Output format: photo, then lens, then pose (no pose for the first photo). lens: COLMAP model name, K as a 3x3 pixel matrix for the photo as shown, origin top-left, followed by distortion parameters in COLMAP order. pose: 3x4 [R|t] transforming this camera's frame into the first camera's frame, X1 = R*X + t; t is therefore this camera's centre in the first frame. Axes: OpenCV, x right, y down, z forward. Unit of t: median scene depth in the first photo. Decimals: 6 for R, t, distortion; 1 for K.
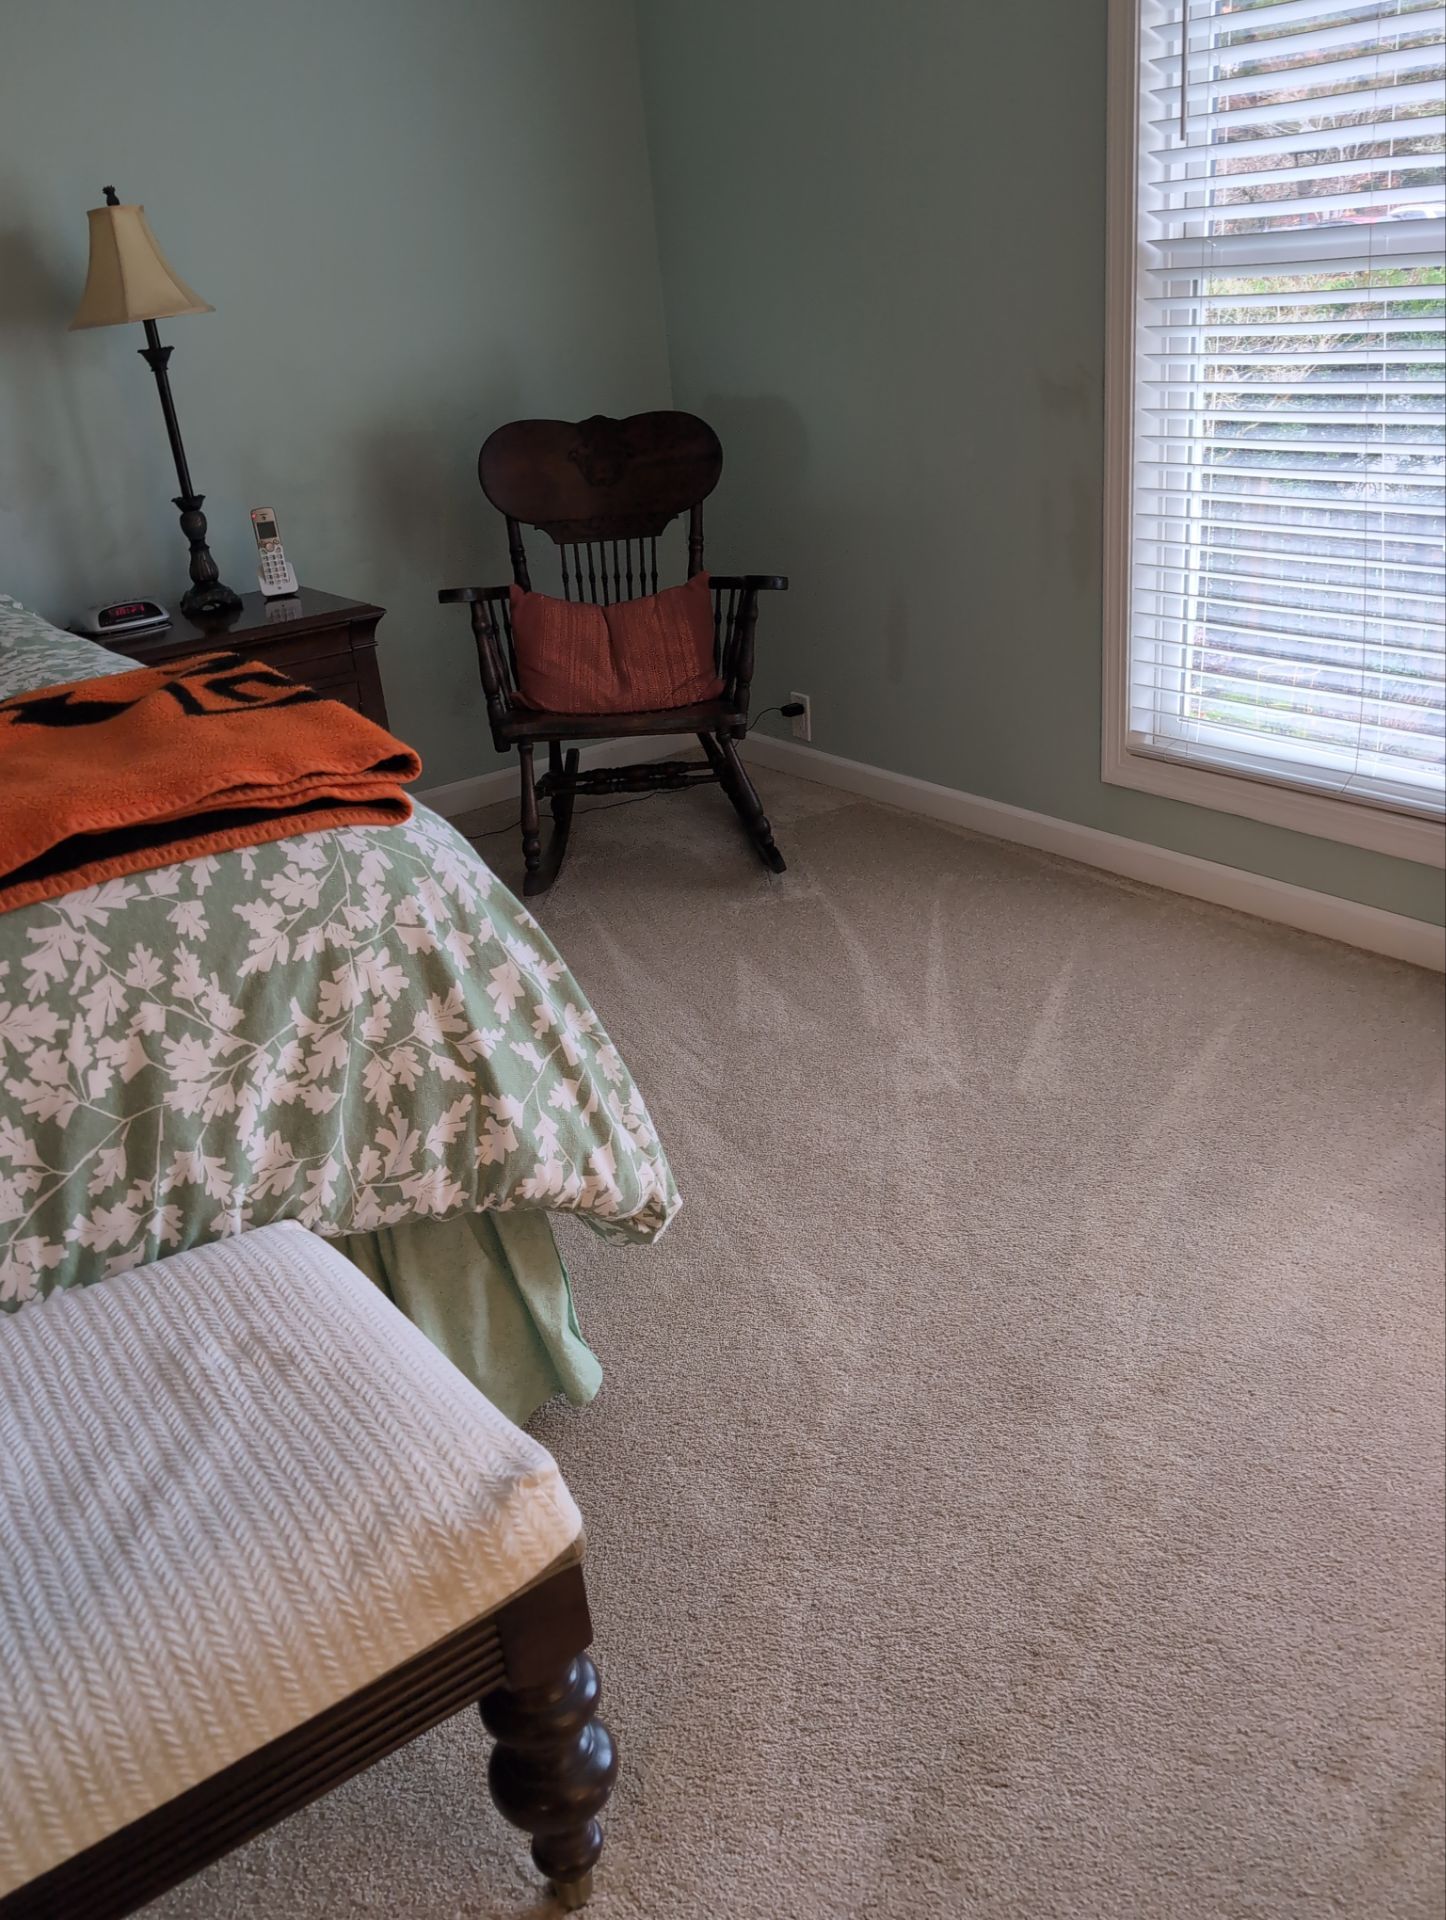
lens RADIAL K [[1597.7, 0, 743.5], [0, 1597.7, 954.7], [0, 0, 1]] dist [0.071134, -0.109696]
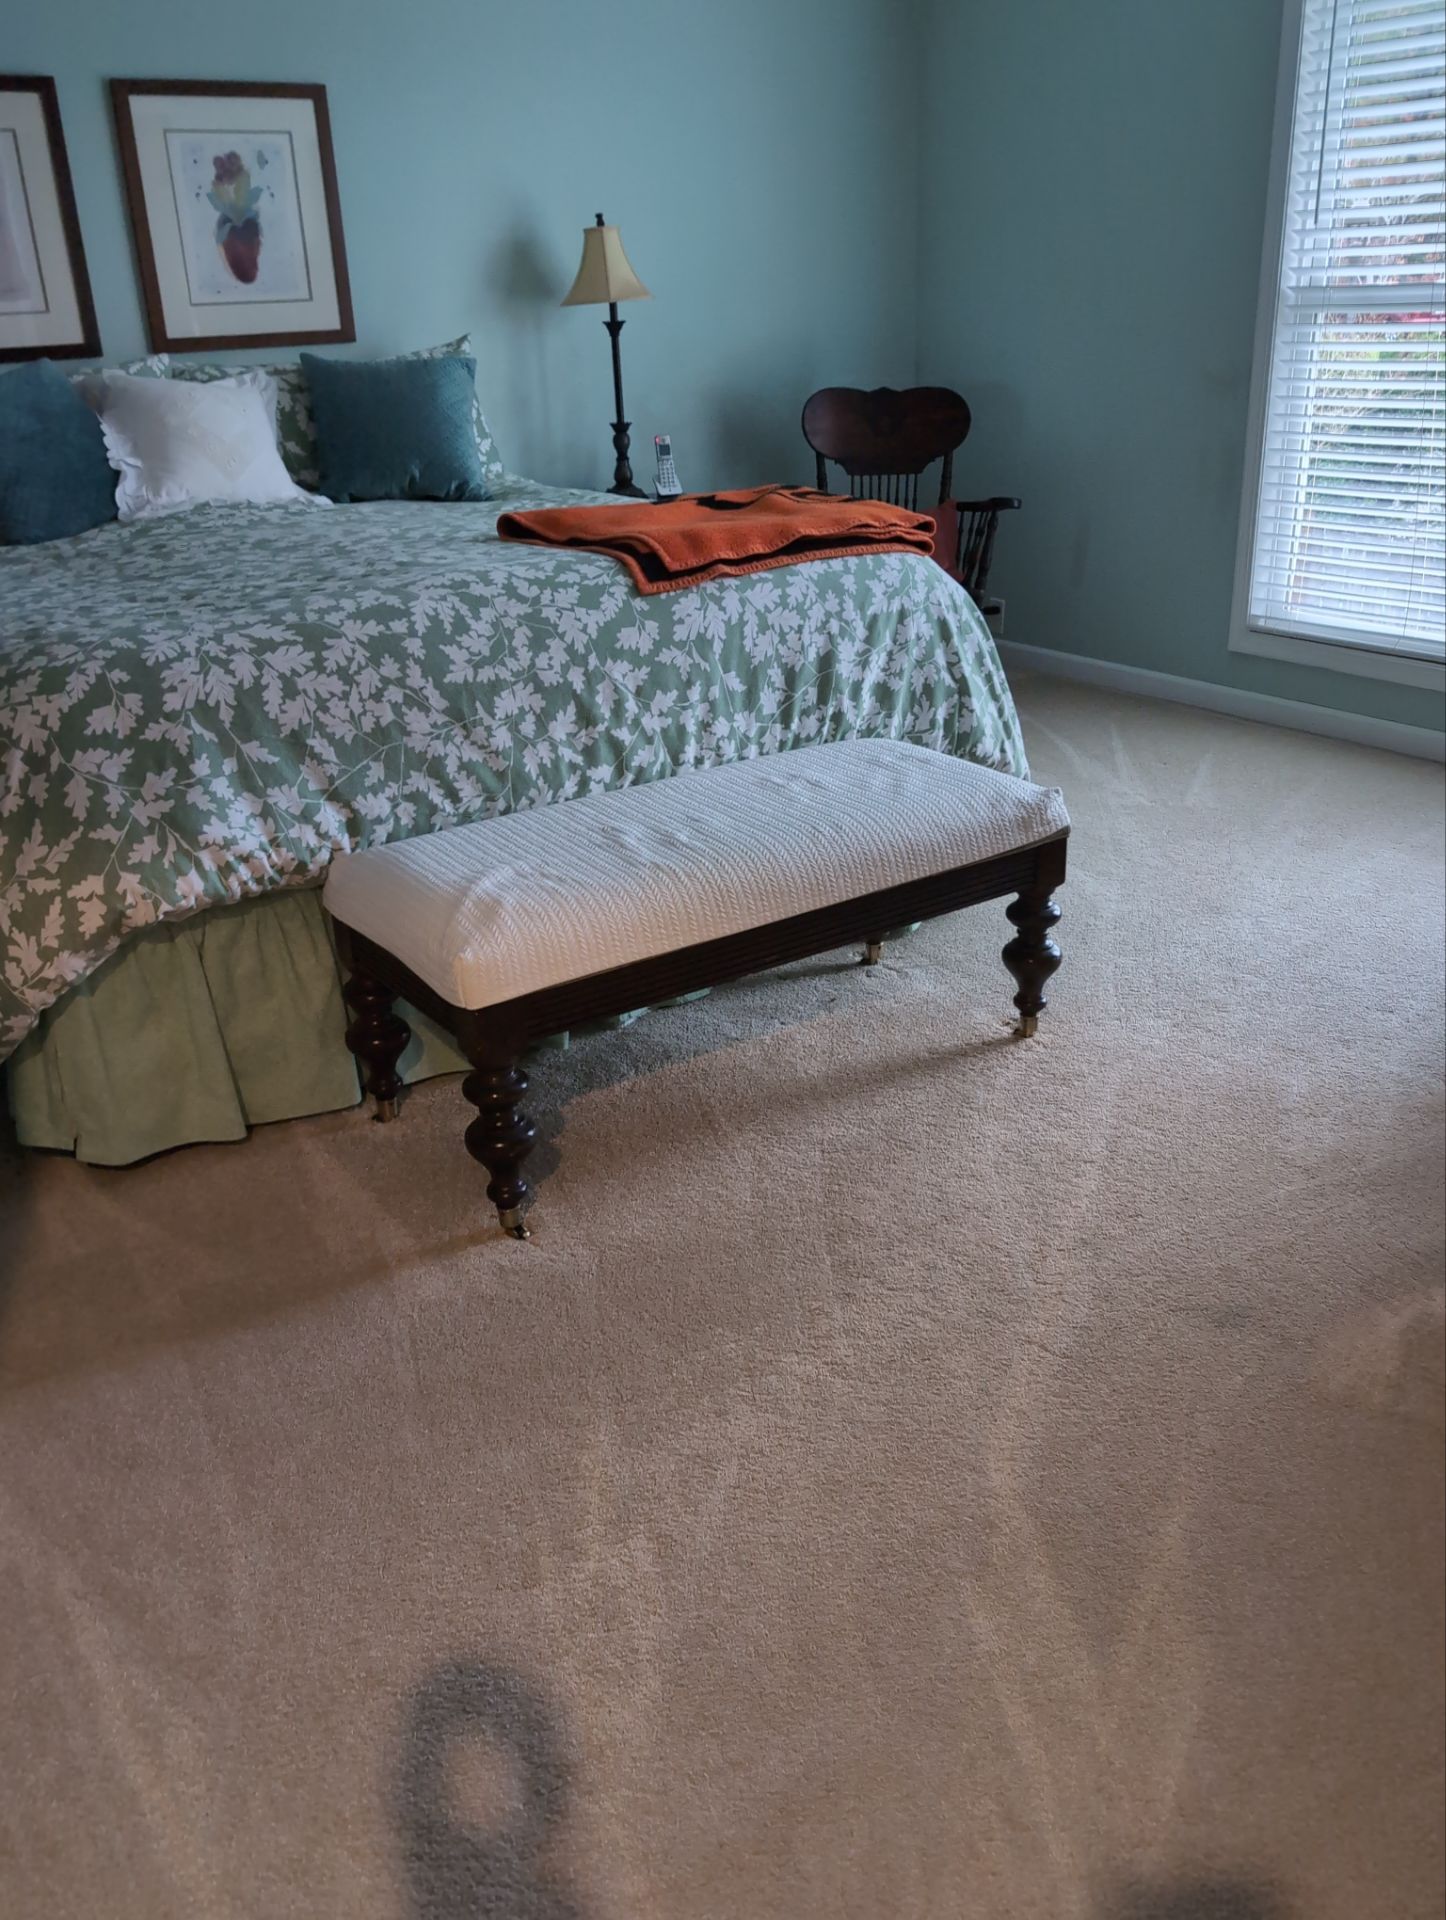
lens RADIAL K [[1631.9, 0, 730.4], [0, 1631.9, 968.6], [0, 0, 1]] dist [0.052193, -0.091064]
pose [[0.998327, 0.057701, -0.003626, -0.410874], [-0.057754, 0.998190, -0.016788, 0.460065], [0.002650, 0.016969, 0.999853, -0.972691]]
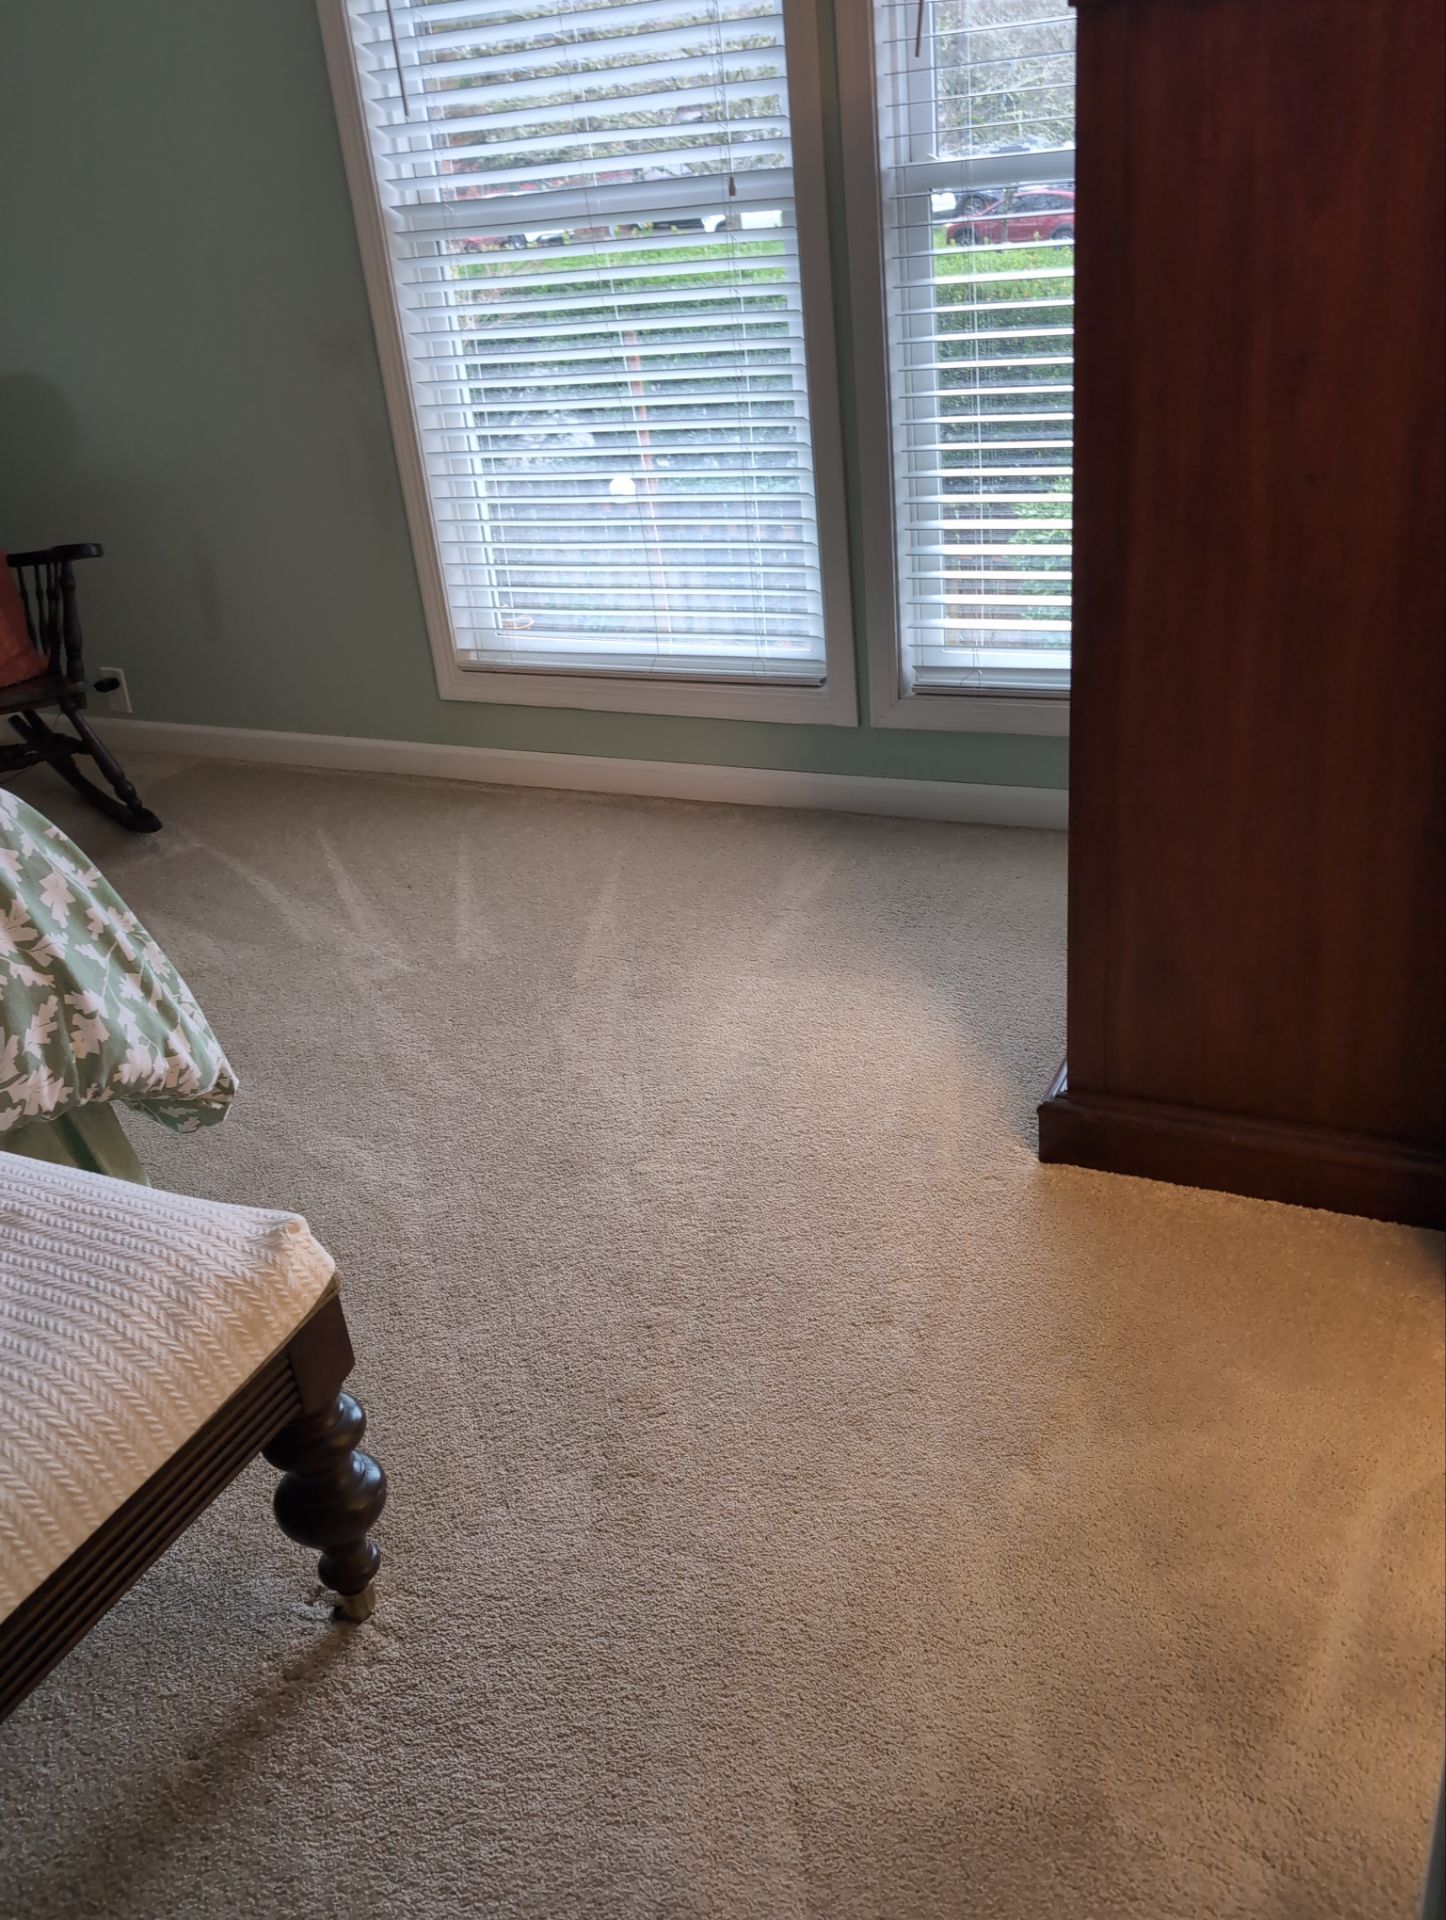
lens RADIAL K [[1603.9, 0, 725.0], [0, 1603.9, 965.4], [0, 0, 1]] dist [0.038349, -0.078675]
pose [[0.880870, -0.209687, 0.424381, -0.221971], [0.205612, 0.977032, 0.055973, 0.097010], [-0.426371, 0.037953, 0.903752, -0.149039]]
